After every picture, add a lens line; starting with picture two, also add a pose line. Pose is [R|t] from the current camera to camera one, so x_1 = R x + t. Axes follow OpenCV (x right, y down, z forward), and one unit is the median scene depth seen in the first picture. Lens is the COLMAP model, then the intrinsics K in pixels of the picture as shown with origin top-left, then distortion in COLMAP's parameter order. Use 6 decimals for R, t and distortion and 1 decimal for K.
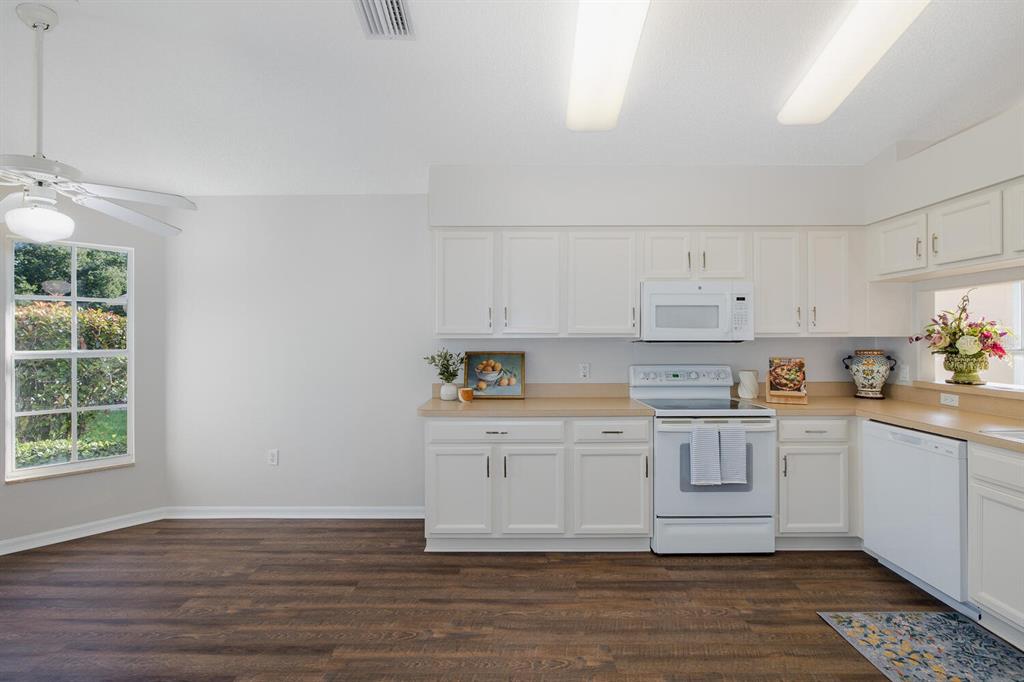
lens RADIAL K [[457.5, 0, 512.5], [0, 457.5, 341.2], [0, 0, 1]] dist [-0.001722, 0.000483]
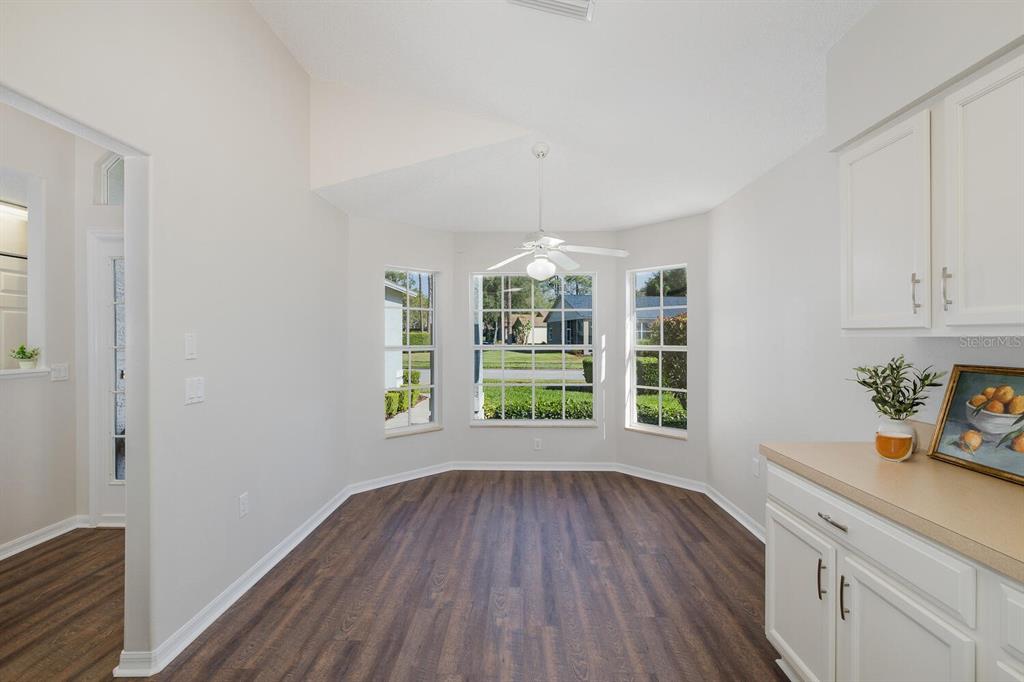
lens RADIAL K [[457.5, 0, 509.0], [0, 457.5, 336.8], [0, 0, 1]] dist [-0.001722, 0.000483]
pose [[-0.026580, 0.001058, -0.999646, 0.467153], [-0.004577, 0.999989, 0.001180, -0.006245], [0.999636, 0.004607, -0.026575, 0.621661]]
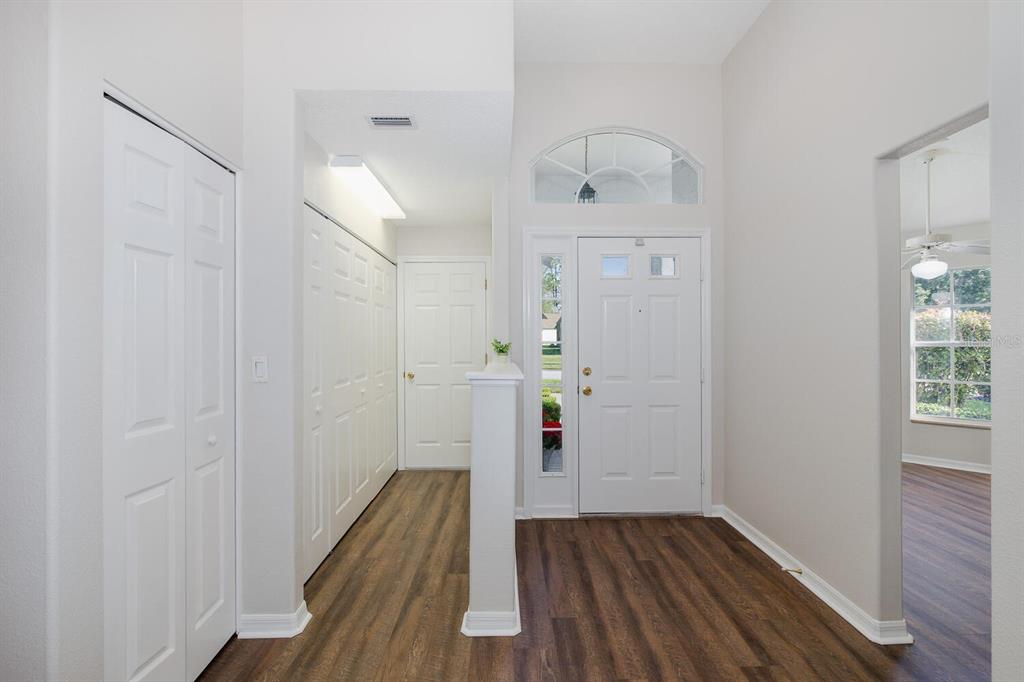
lens RADIAL K [[457.5, 0, 513.5], [0, 457.5, 338.0], [0, 0, 1]] dist [-0.001722, 0.000483]
pose [[0.025514, -0.005540, -0.999659, 0.486771], [-0.003029, 0.999980, -0.005619, 0.023999], [0.999670, 0.003172, 0.025496, -0.459276]]
